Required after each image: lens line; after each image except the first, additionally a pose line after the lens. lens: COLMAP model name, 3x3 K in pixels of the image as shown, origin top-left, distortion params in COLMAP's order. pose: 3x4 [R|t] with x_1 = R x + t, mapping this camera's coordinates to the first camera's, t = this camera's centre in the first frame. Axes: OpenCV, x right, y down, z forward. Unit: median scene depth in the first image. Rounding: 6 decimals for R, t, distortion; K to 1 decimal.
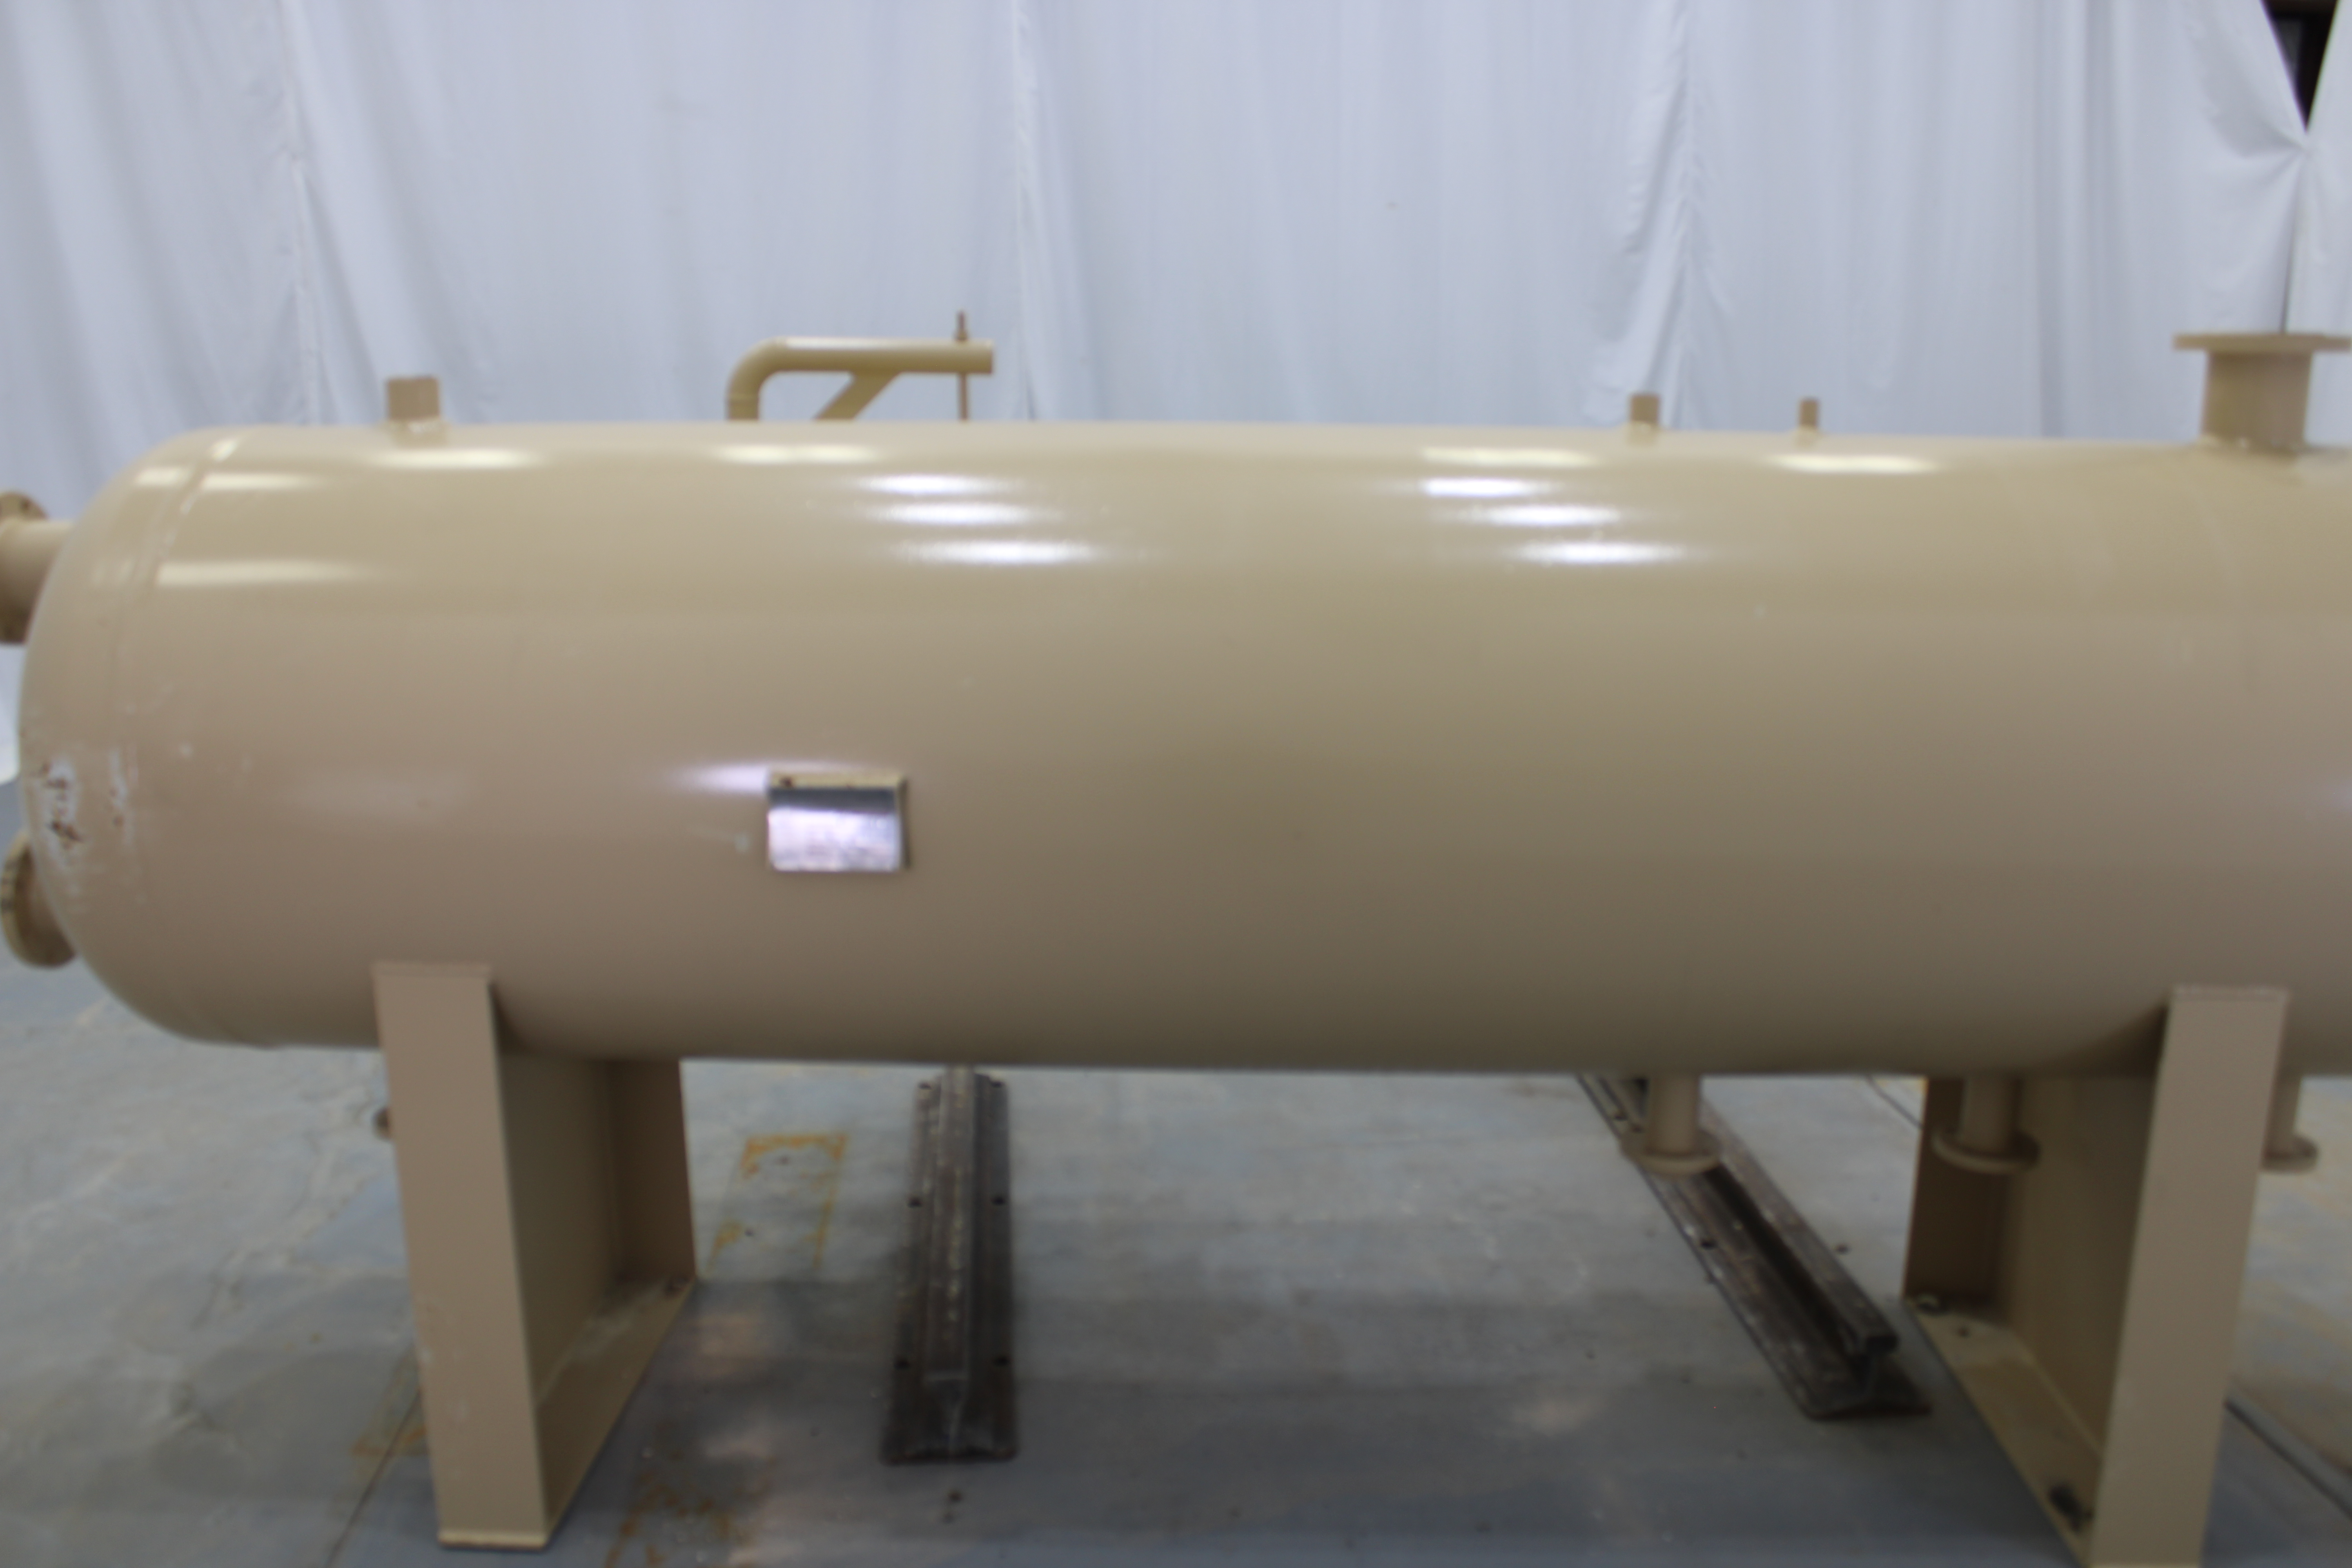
lens RADIAL K [[1969.8, 0, 1176.0], [0, 1969.8, 784.0], [0, 0, 1]] dist [-0.148655, 0.124695]
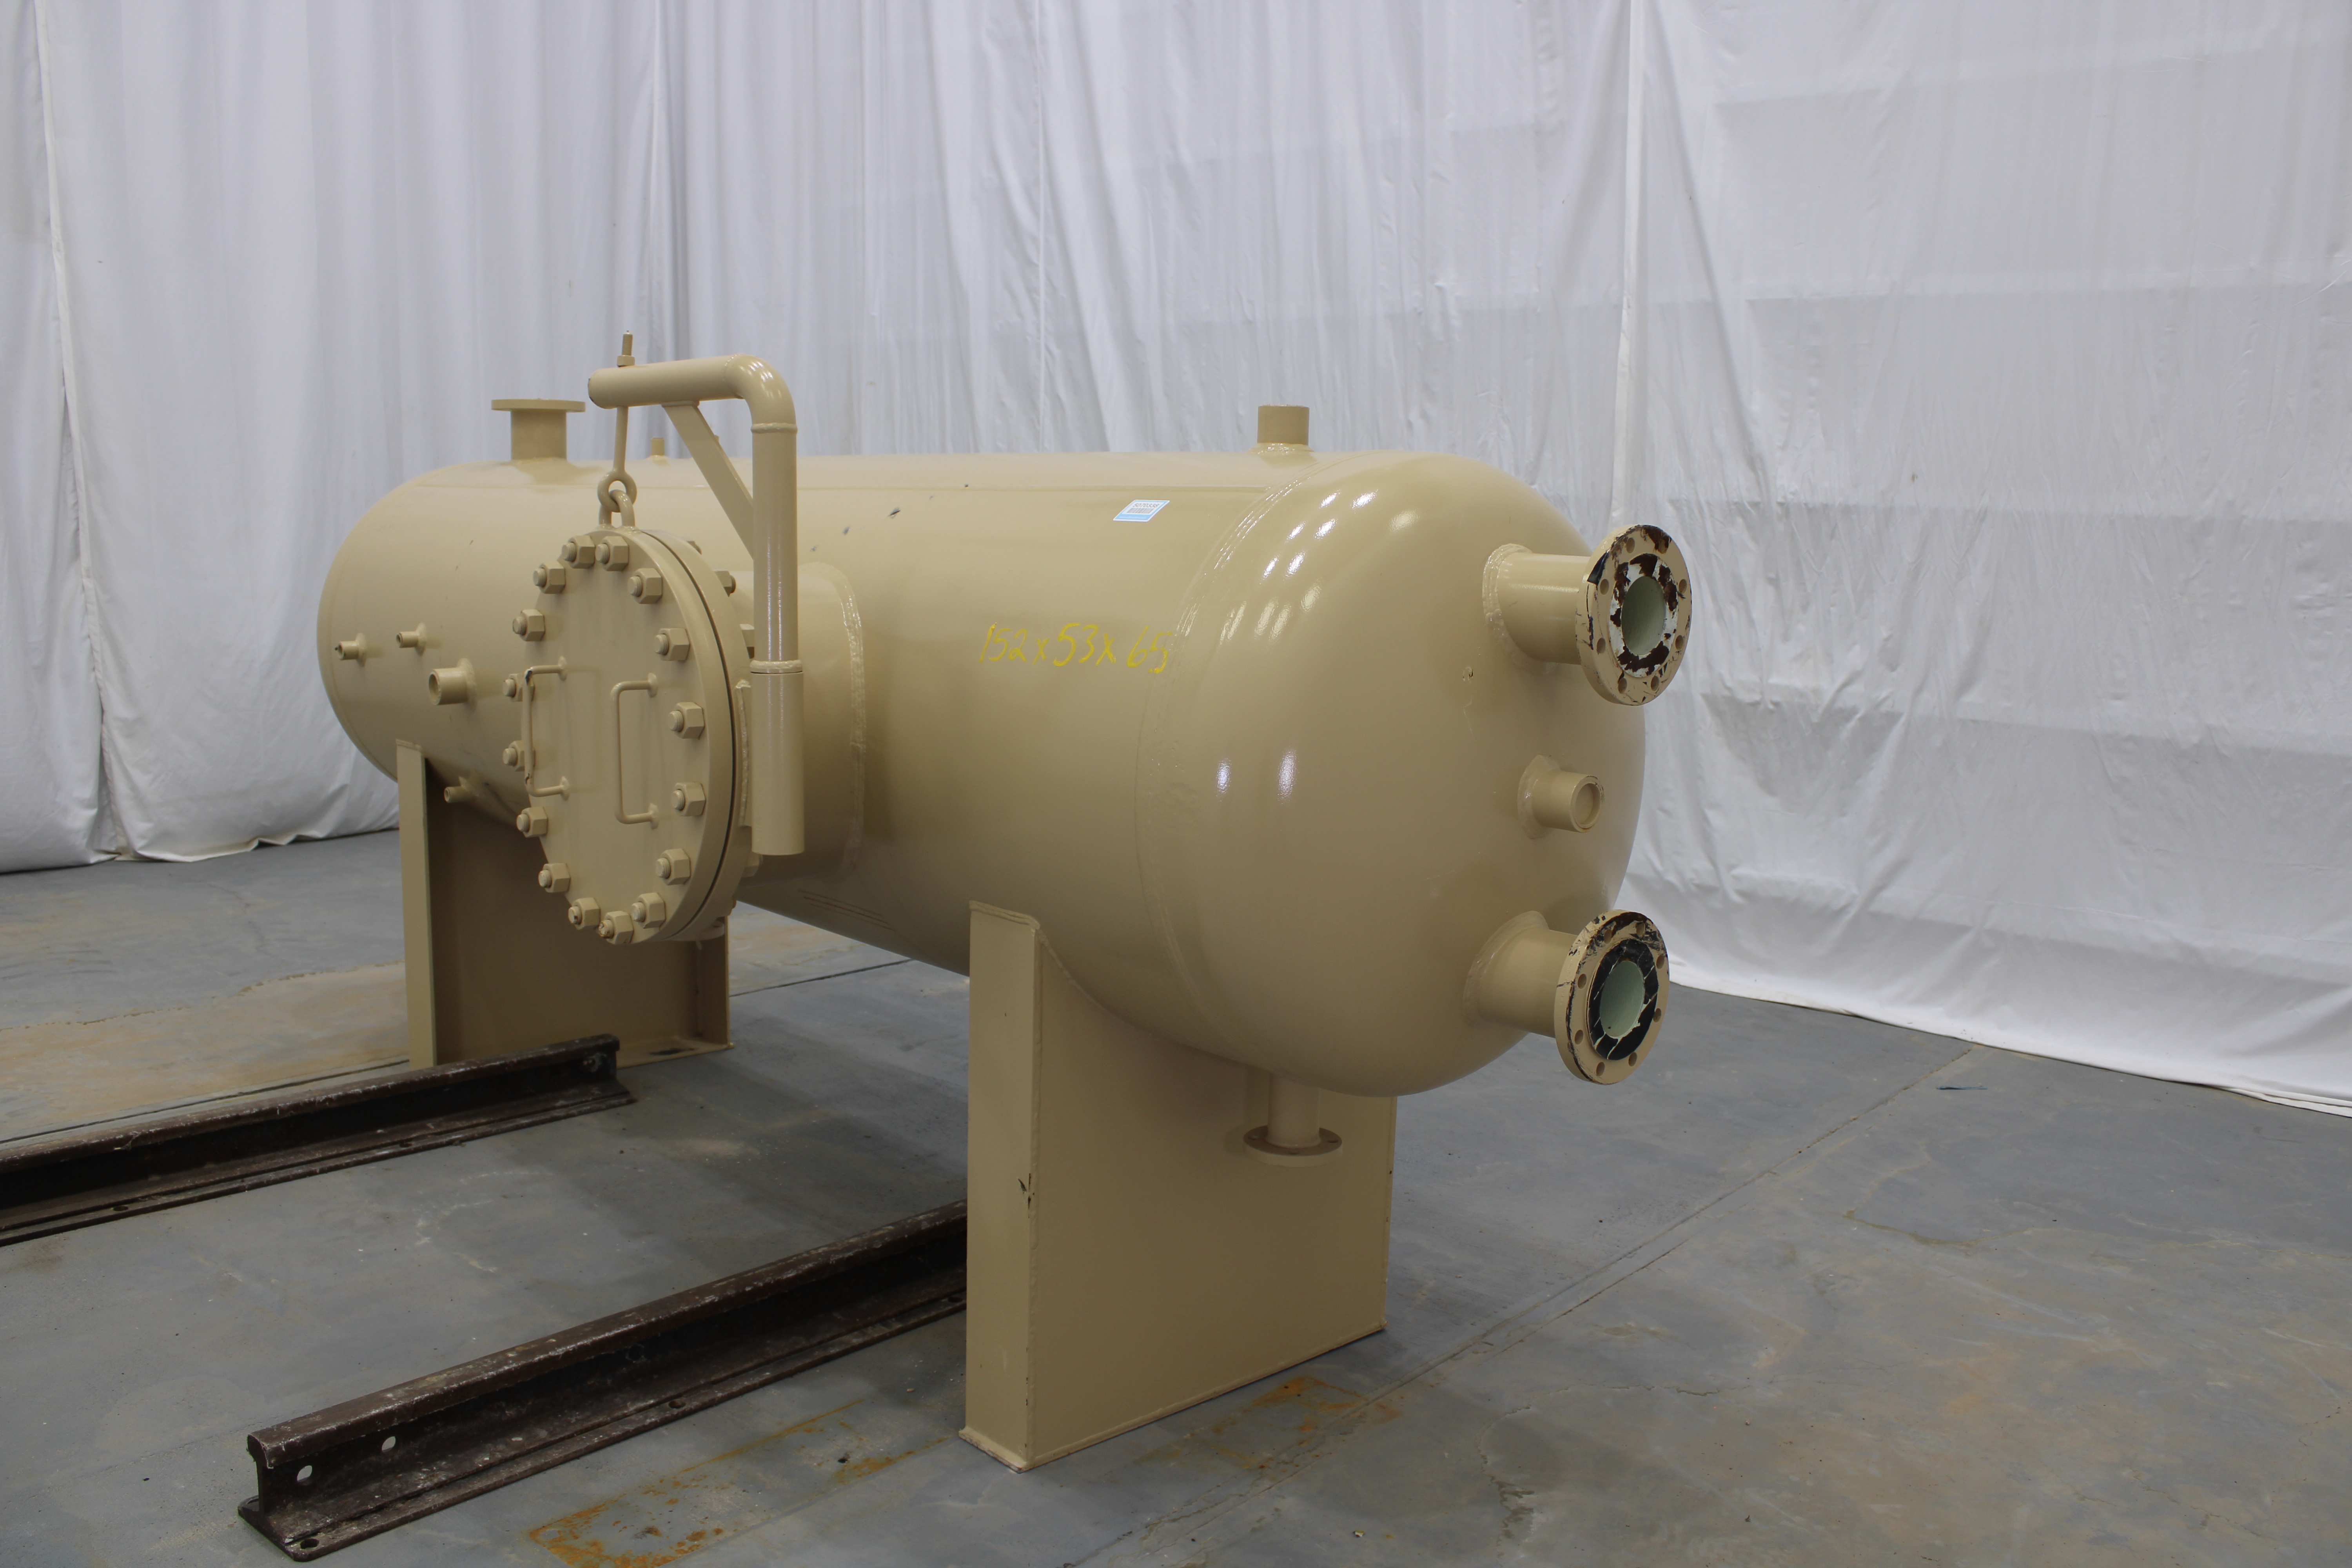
lens RADIAL K [[1955.9, 0, 1189.5], [0, 1955.9, 783.6], [0, 0, 1]] dist [-0.170475, 0.153755]
pose [[-0.705169, -0.121260, 0.698594, -0.910933], [0.132610, 0.945327, 0.297945, -0.273949], [-0.696528, 0.302742, -0.650535, 1.440997]]
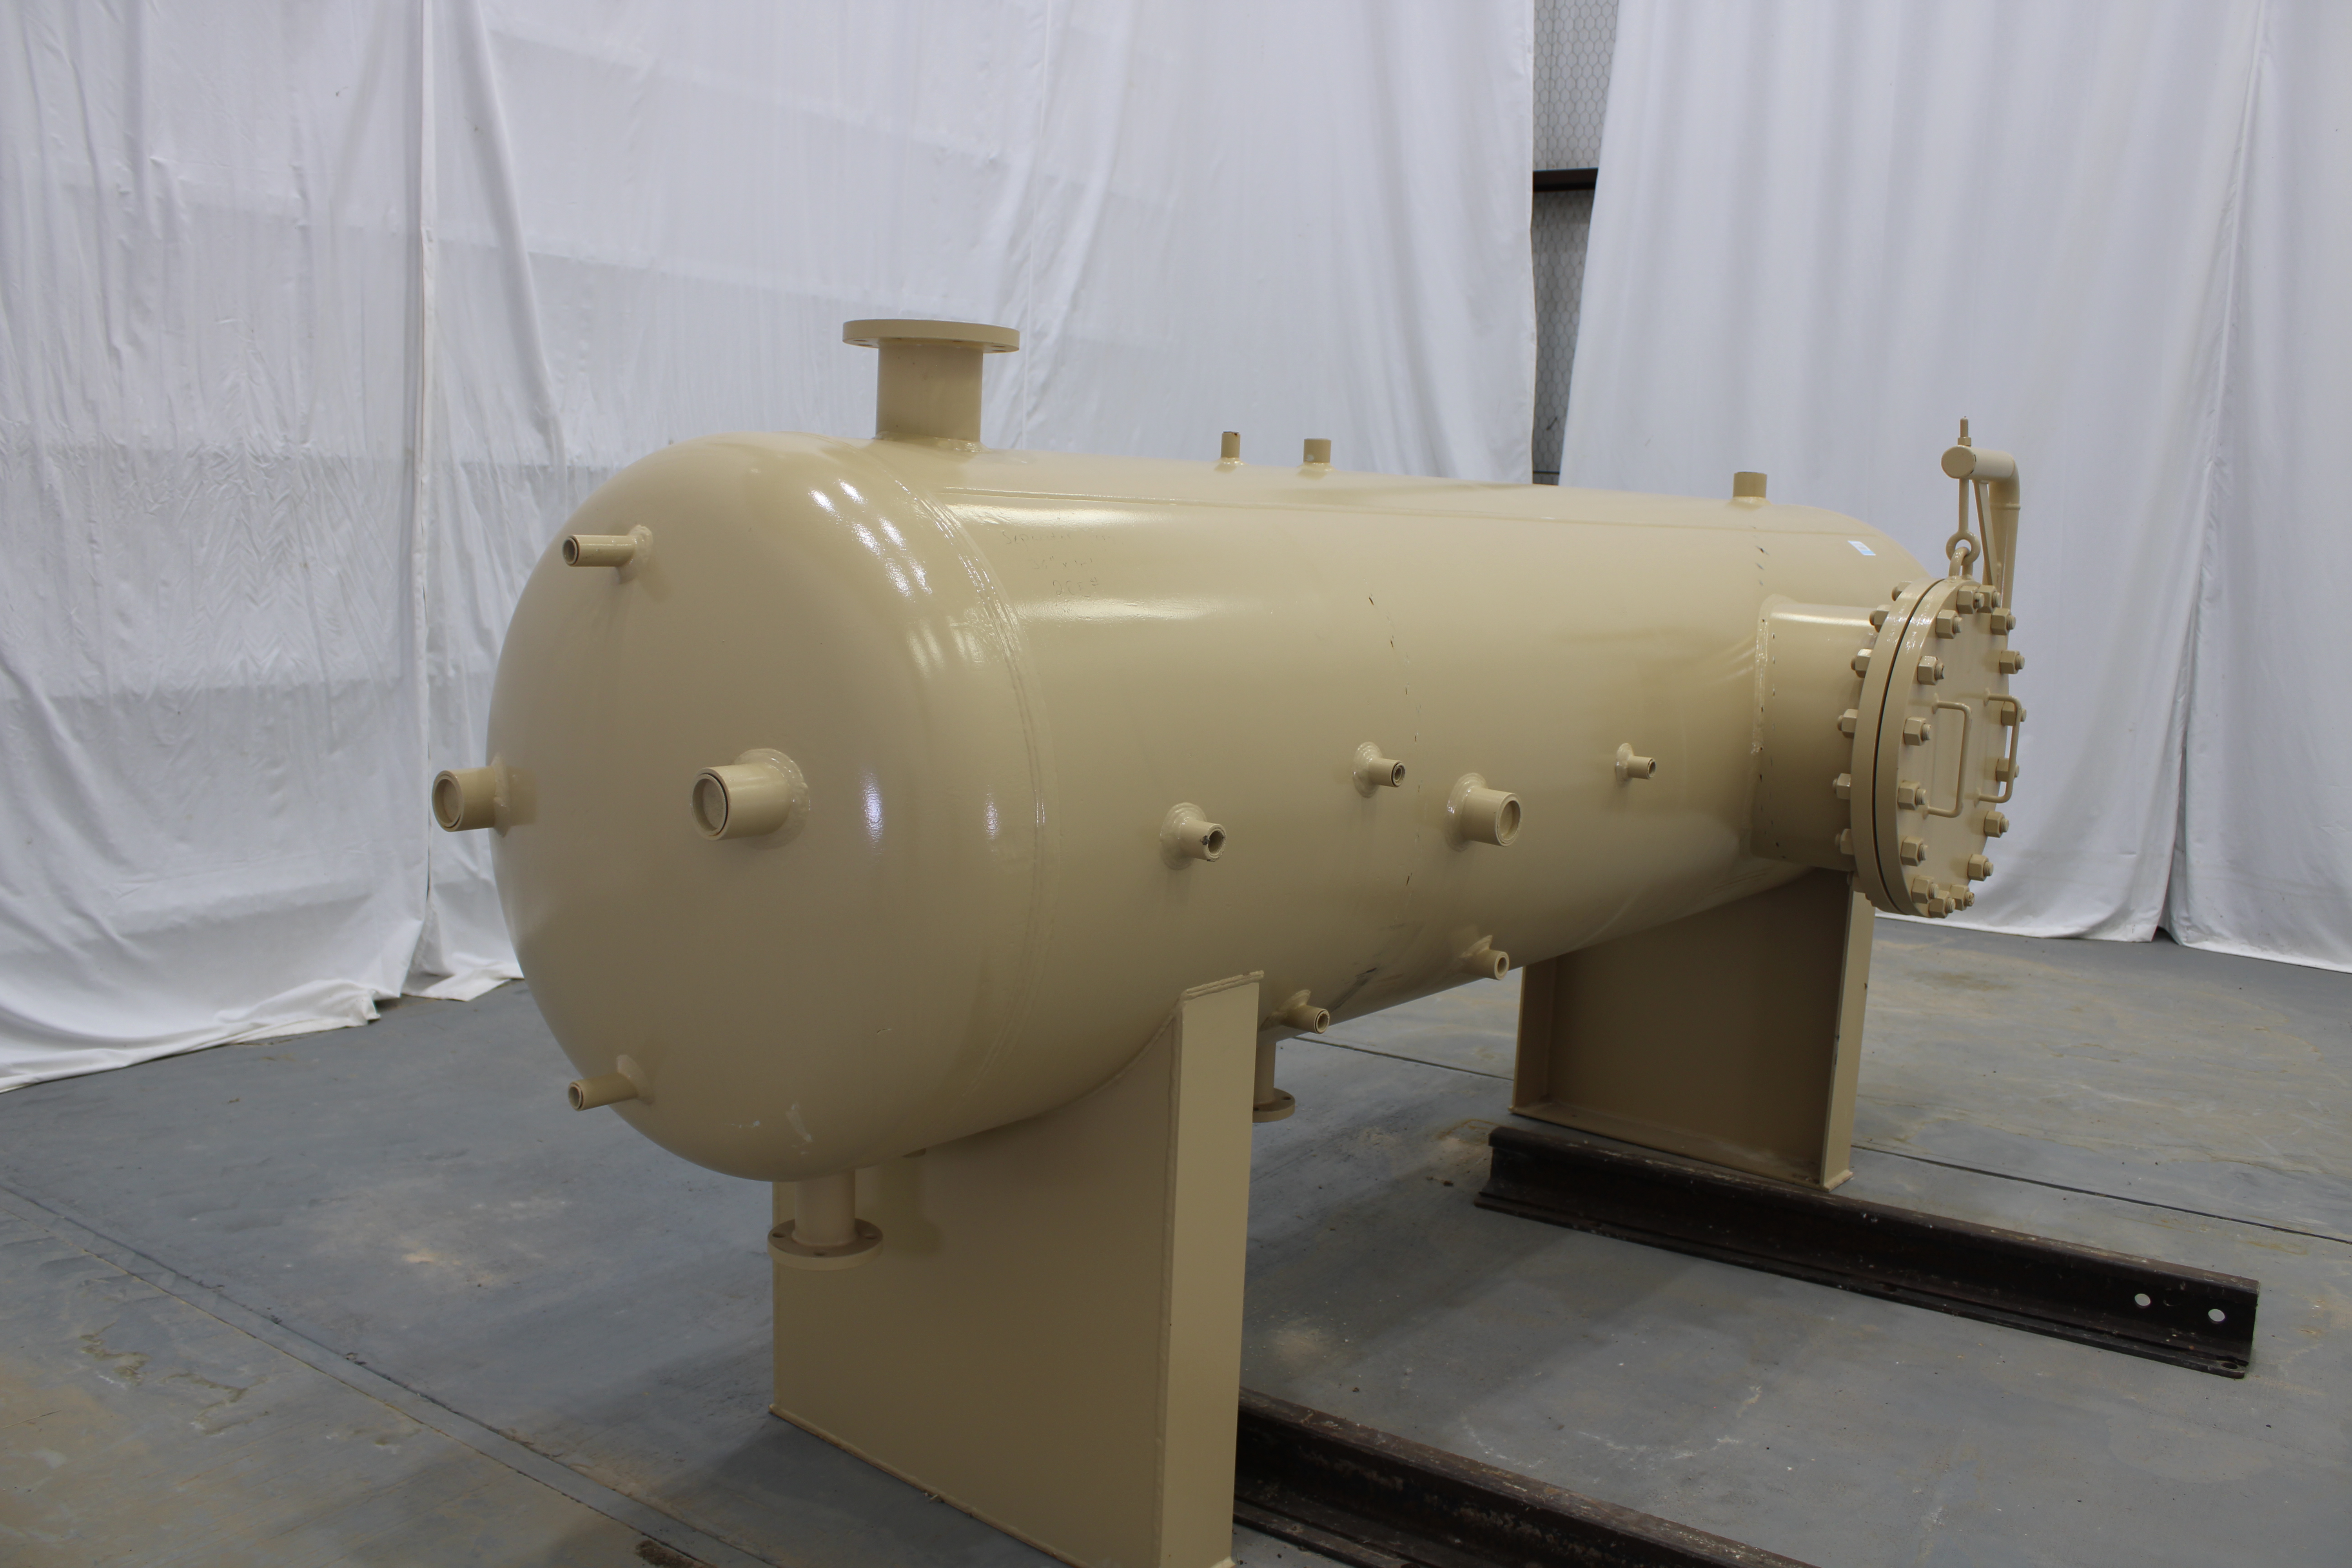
lens RADIAL K [[1955.9, 0, 1189.5], [0, 1955.9, 783.6], [0, 0, 1]] dist [-0.170475, 0.153755]
pose [[-0.612086, 0.082393, -0.786487, 0.984945], [-0.220719, 0.937233, 0.269960, -0.242860], [0.759364, 0.338831, -0.555482, 1.321203]]
